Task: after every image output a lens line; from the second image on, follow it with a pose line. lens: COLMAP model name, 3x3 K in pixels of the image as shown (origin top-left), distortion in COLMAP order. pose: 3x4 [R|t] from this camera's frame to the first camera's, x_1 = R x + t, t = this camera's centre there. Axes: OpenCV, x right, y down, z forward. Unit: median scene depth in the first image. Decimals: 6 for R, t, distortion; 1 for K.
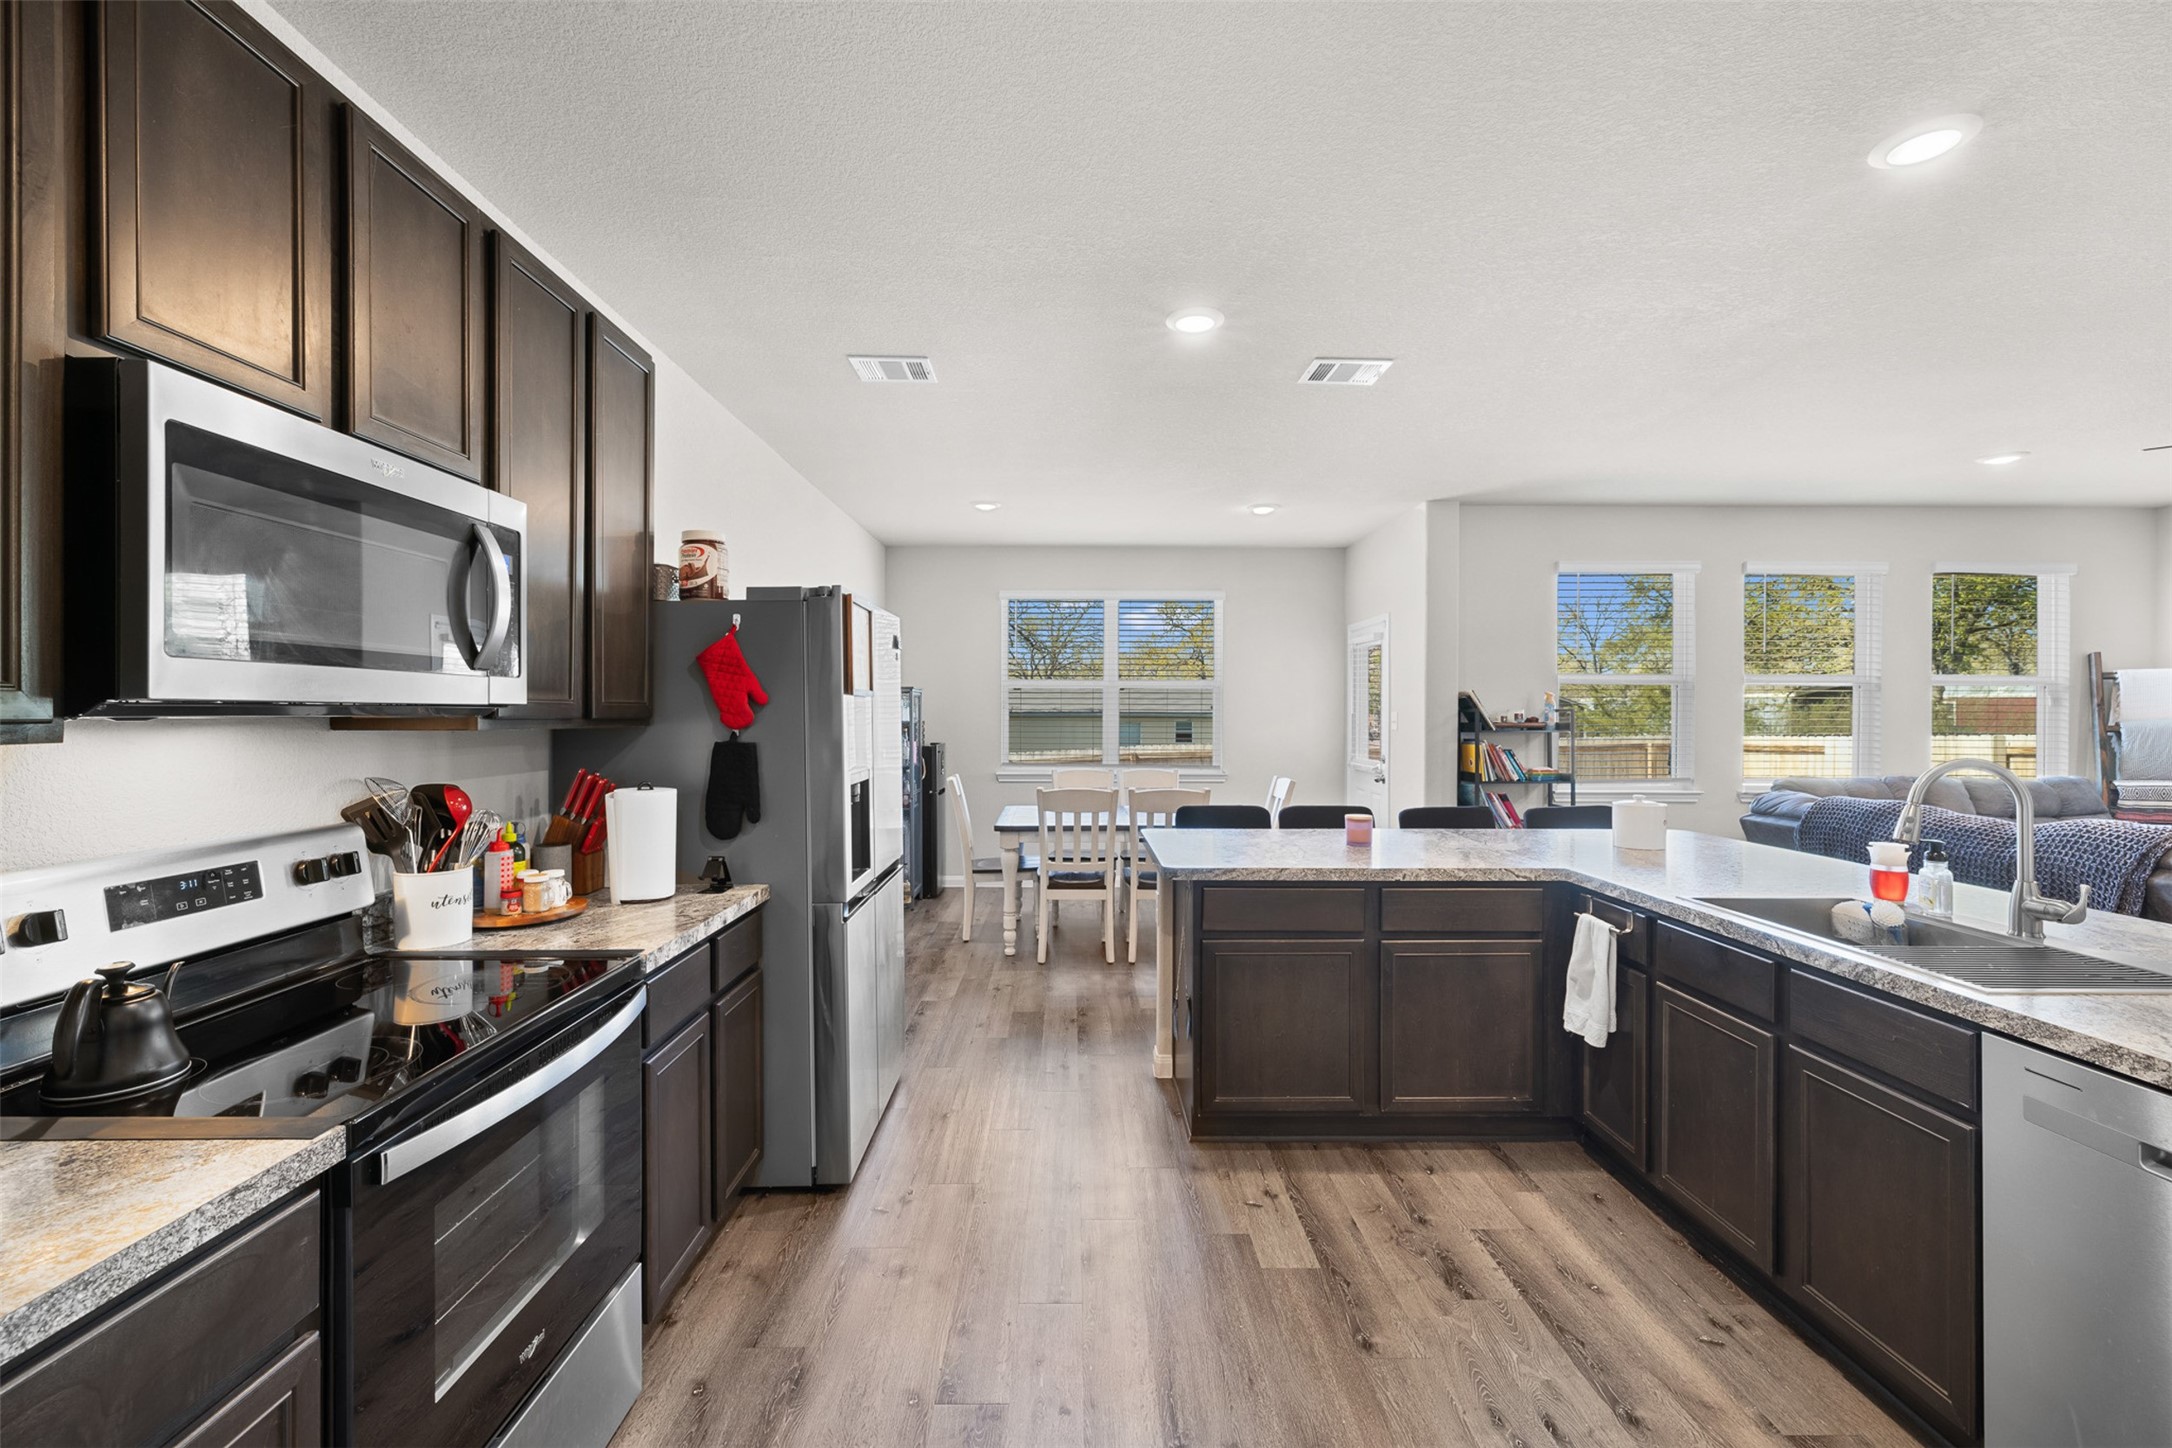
lens RADIAL K [[911.2, 0, 1086.0], [0, 911.2, 724.0], [0, 0, 1]] dist [0.001304, 0.000181]
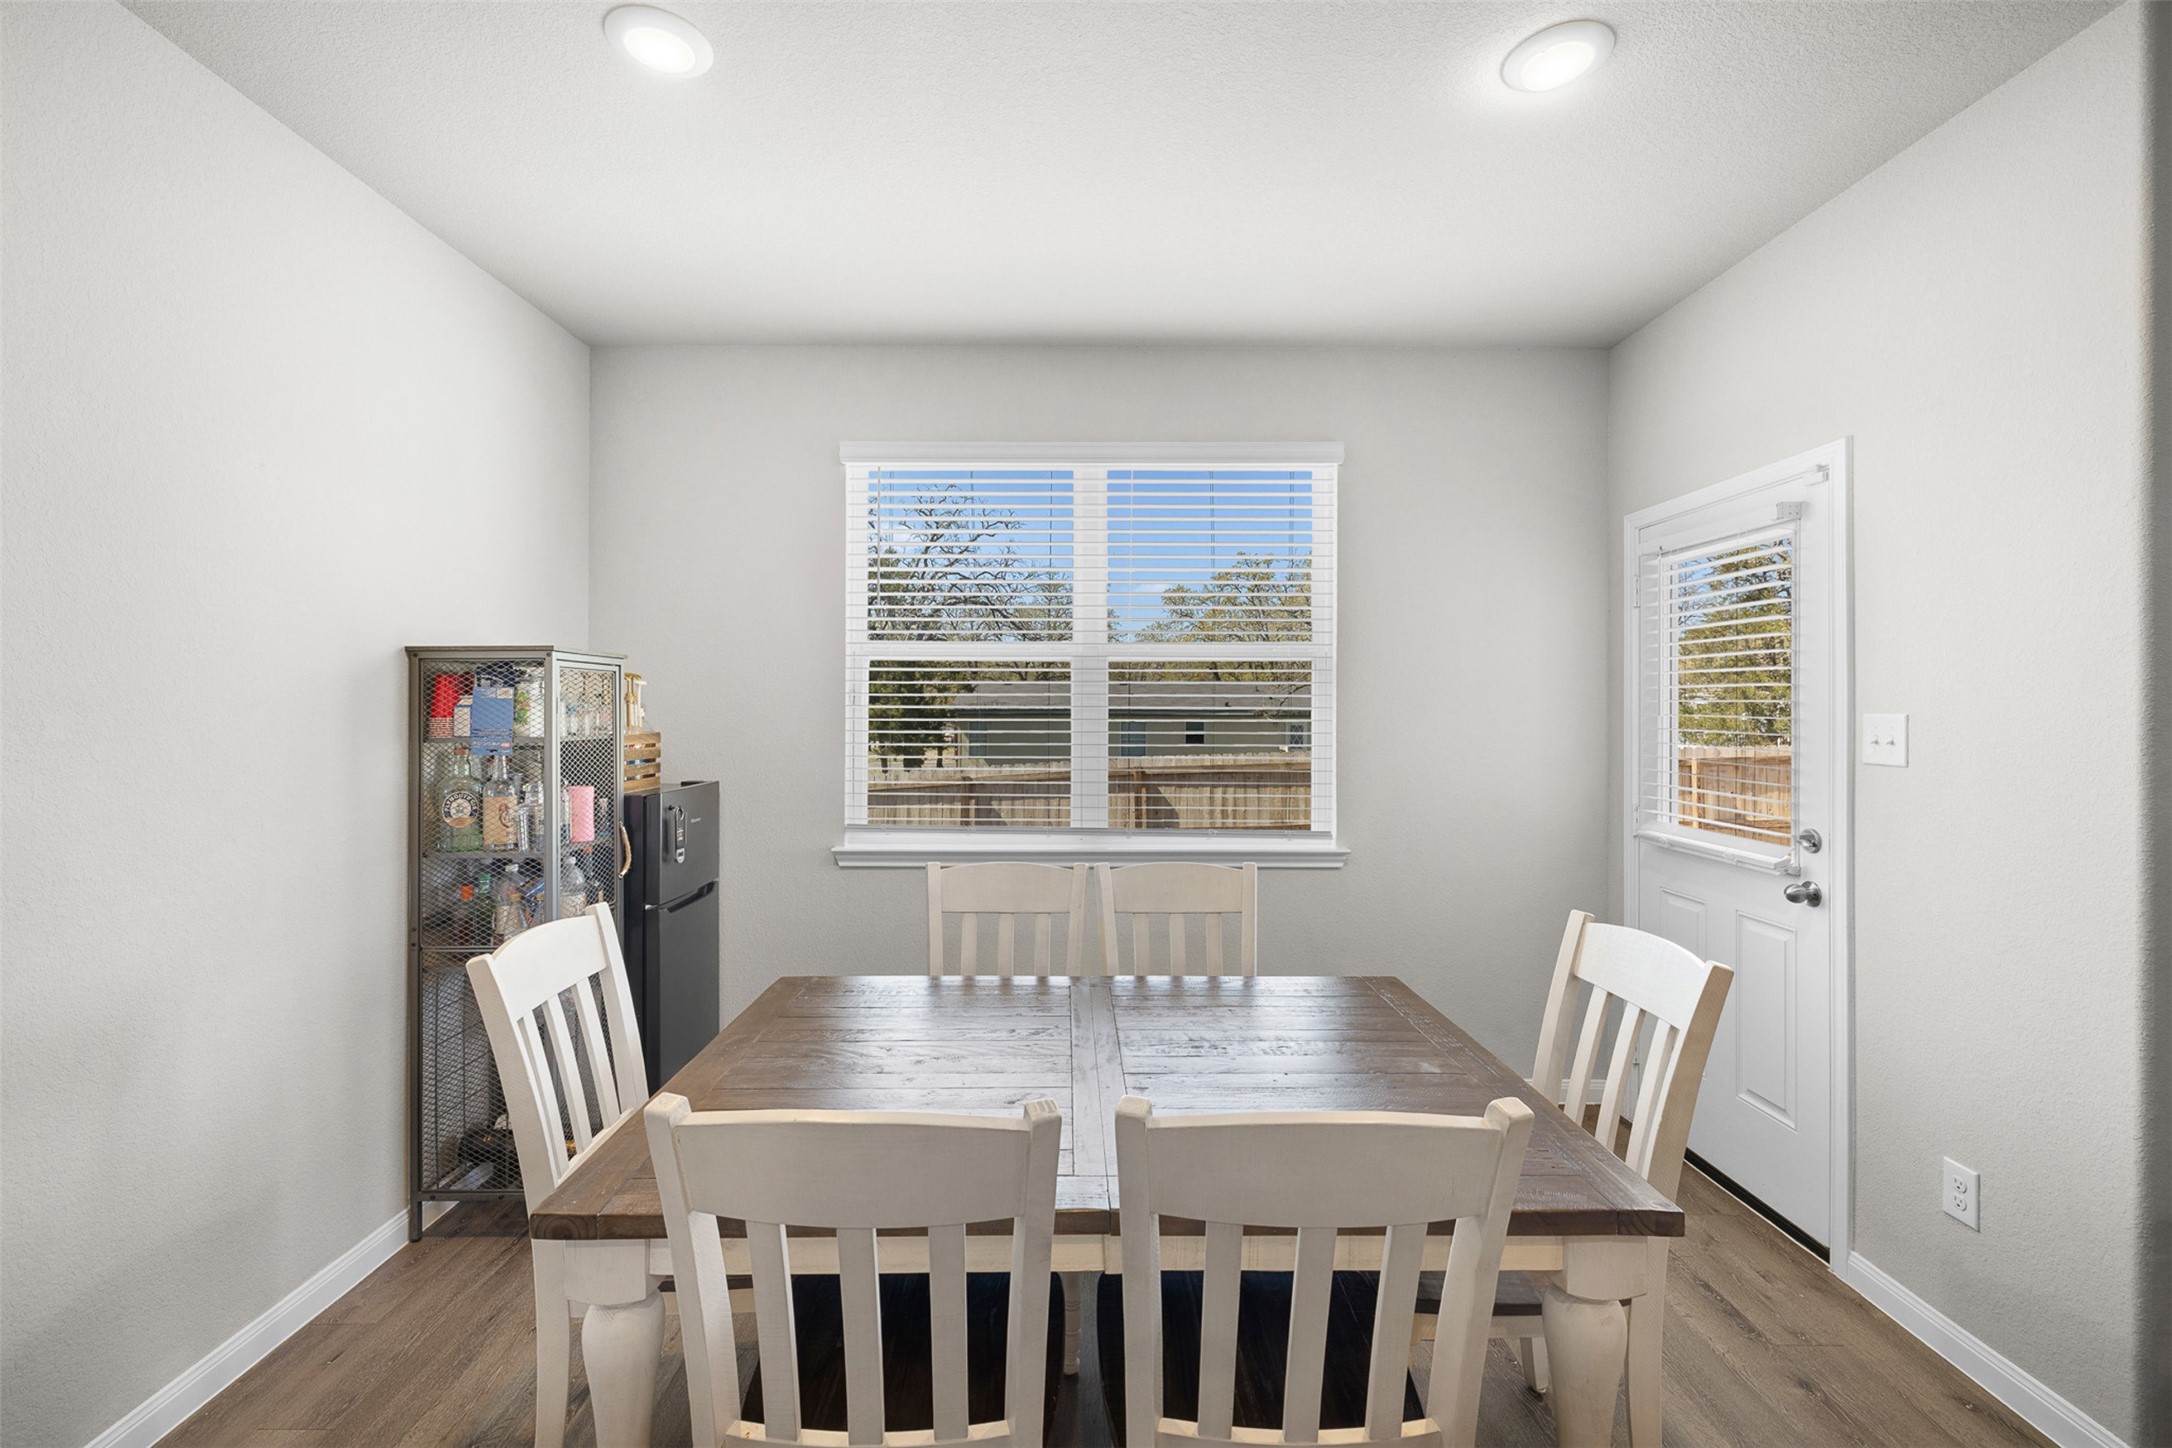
lens RADIAL K [[978.1, 0, 1086.0], [0, 978.1, 724.0], [0, 0, 1]] dist [-0.000819, -0.000079]
pose [[0.999991, -0.000501, 0.004283, 0.020991], [0.000492, 0.999997, 0.002286, -0.007364], [-0.004284, -0.002284, 0.999988, 0.522128]]
